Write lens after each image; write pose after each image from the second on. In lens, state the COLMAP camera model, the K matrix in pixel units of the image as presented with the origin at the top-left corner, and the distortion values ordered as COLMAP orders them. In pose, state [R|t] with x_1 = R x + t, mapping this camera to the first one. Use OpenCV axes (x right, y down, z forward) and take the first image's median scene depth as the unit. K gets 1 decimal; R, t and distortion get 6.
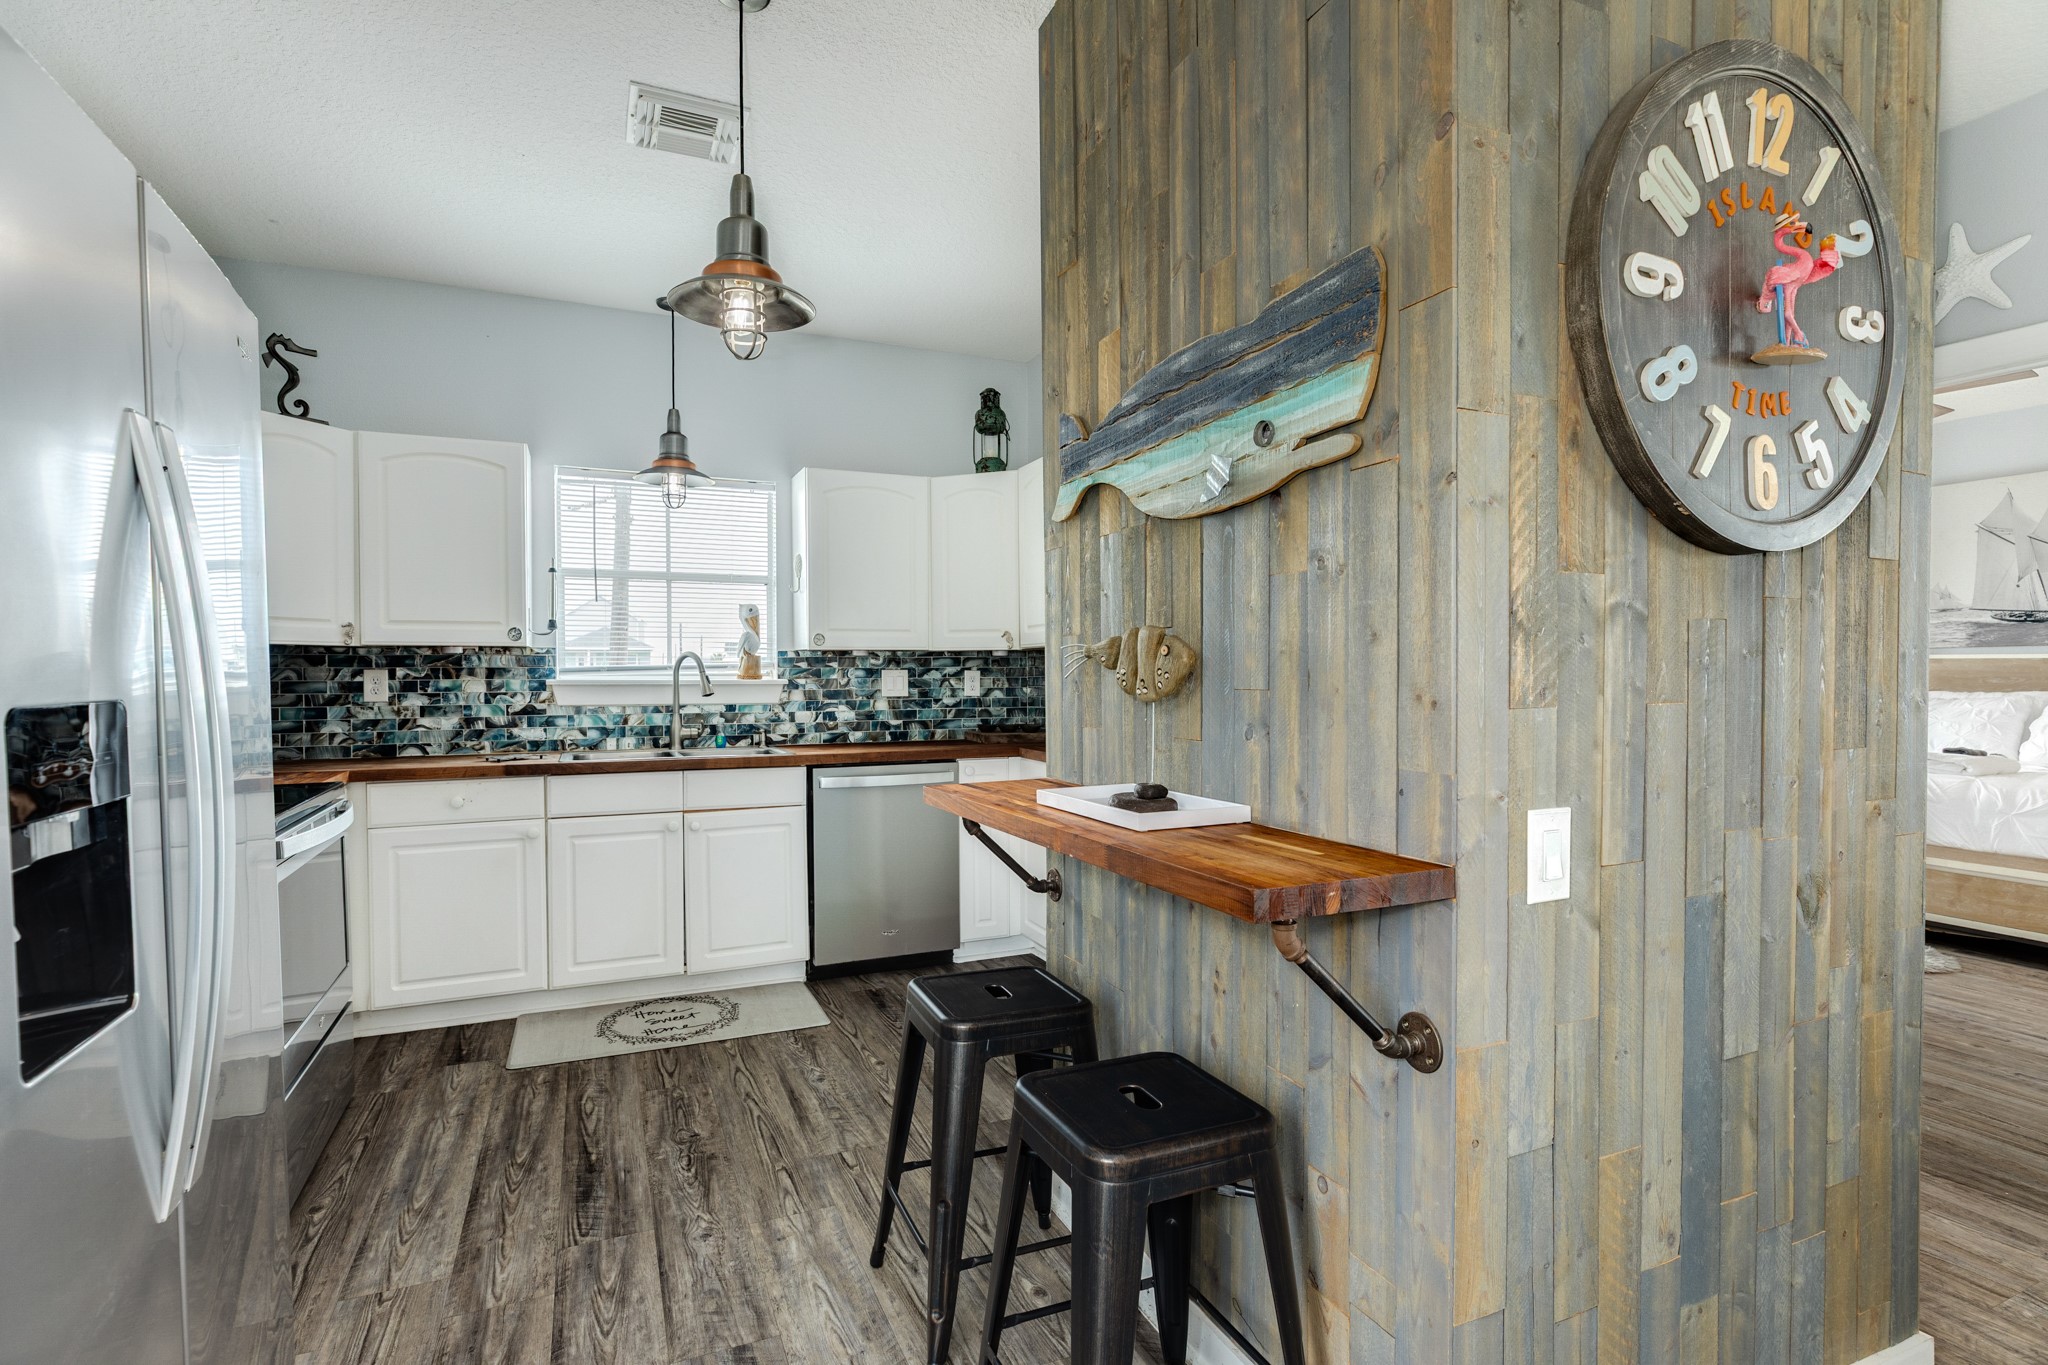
lens RADIAL K [[986.8, 0, 1020.6], [0, 986.8, 691.0], [0, 0, 1]] dist [-0.002410, 0.000005]
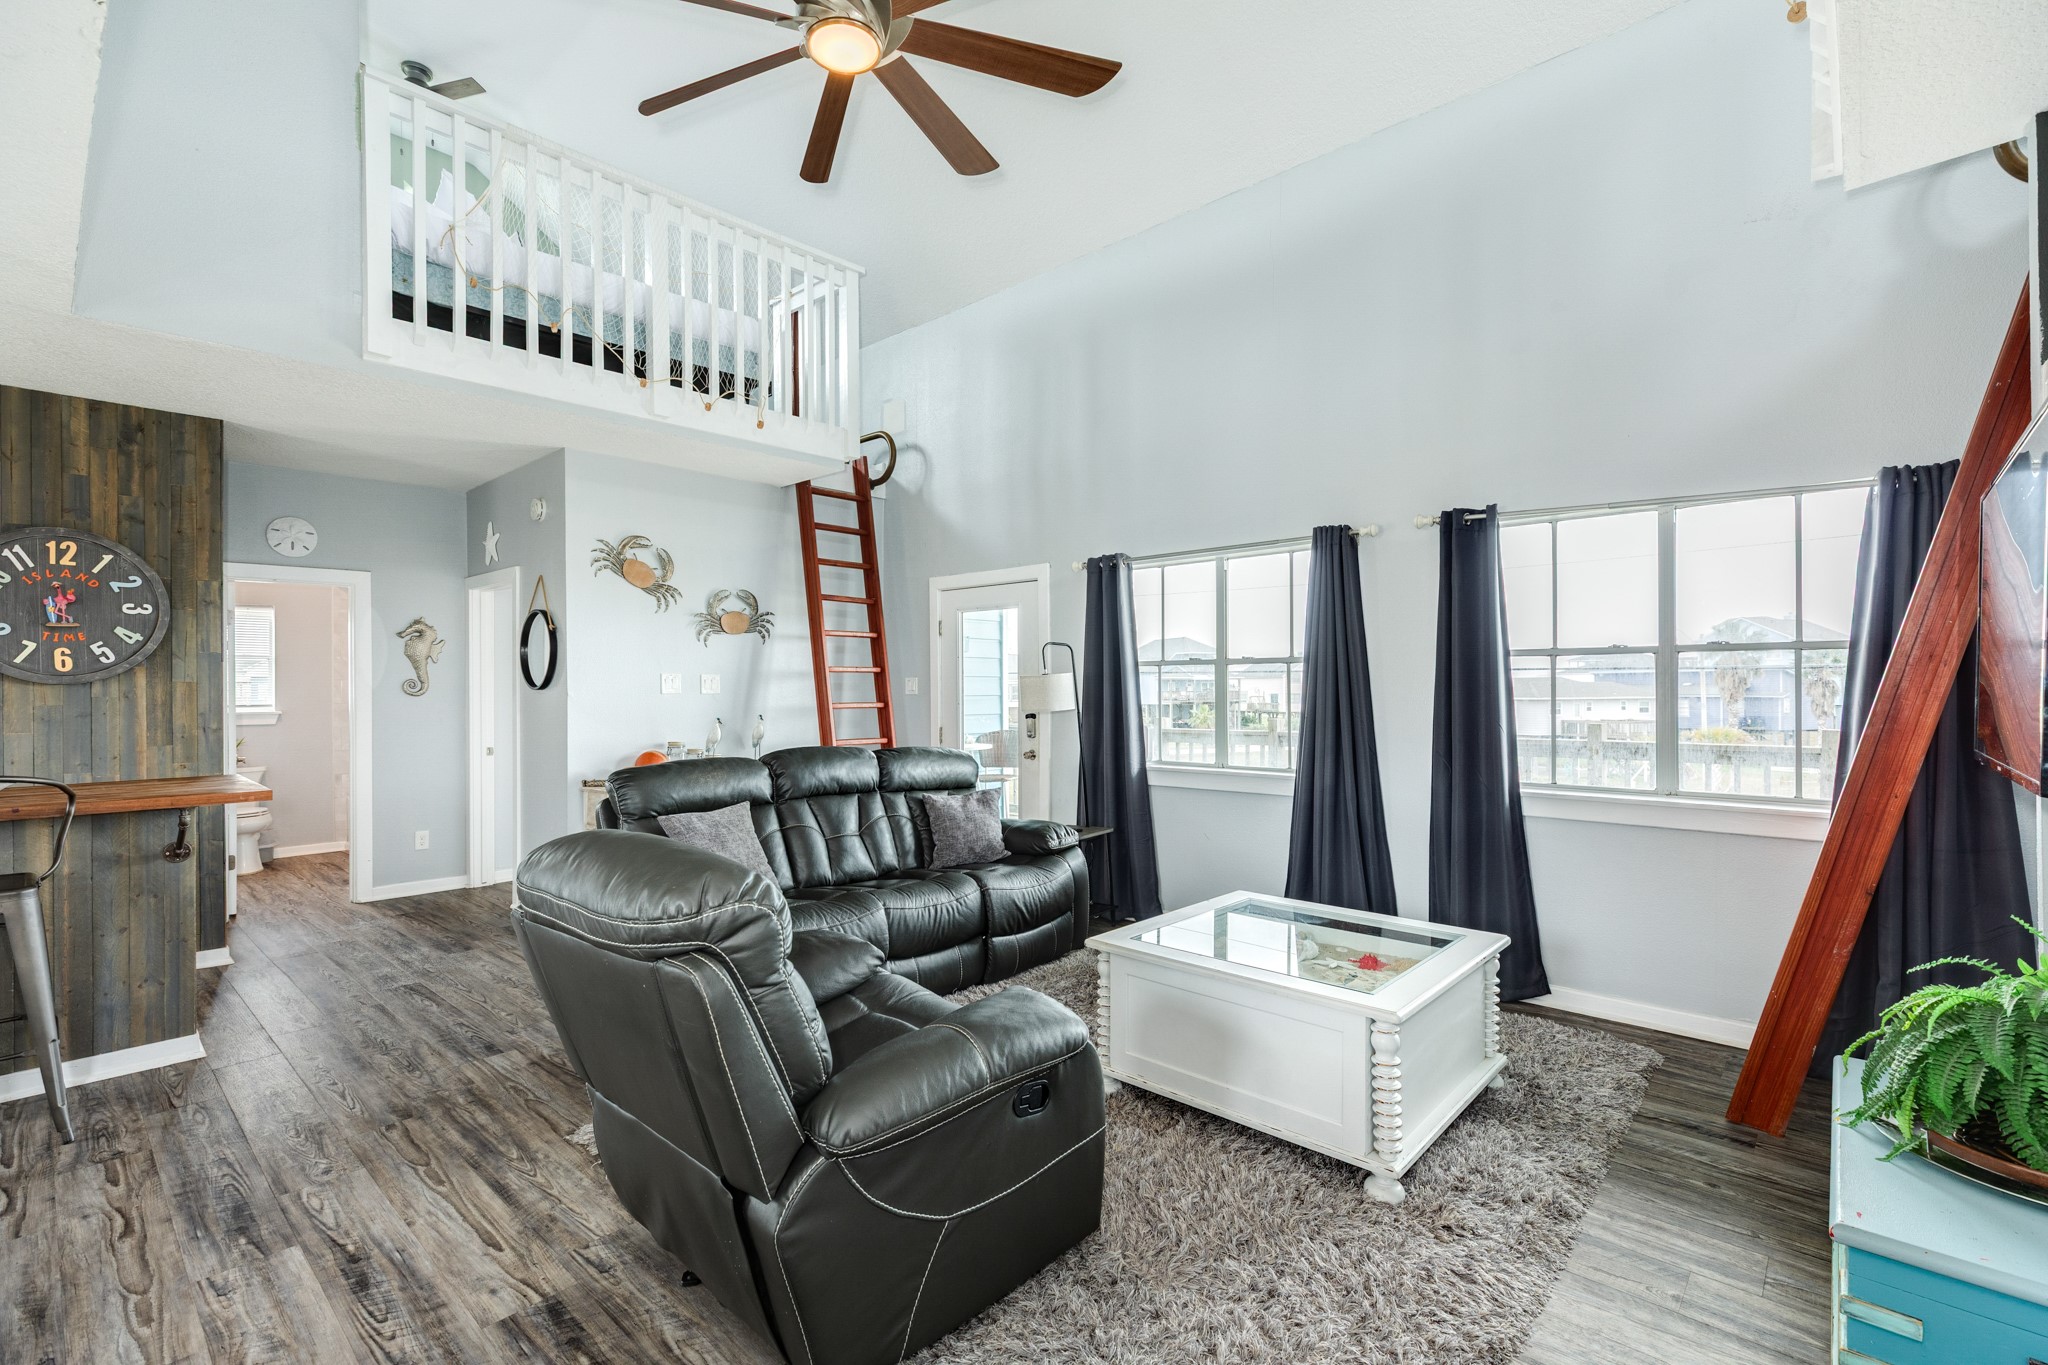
lens RADIAL K [[910.7, 0, 1022.9], [0, 910.7, 688.5], [0, 0, 1]] dist [0.003678, 0.000352]
pose [[0.915070, -0.003610, 0.403278, 0.918256], [0.012183, 0.999751, -0.018695, -0.013963], [-0.403110, 0.022021, 0.914887, -1.125094]]
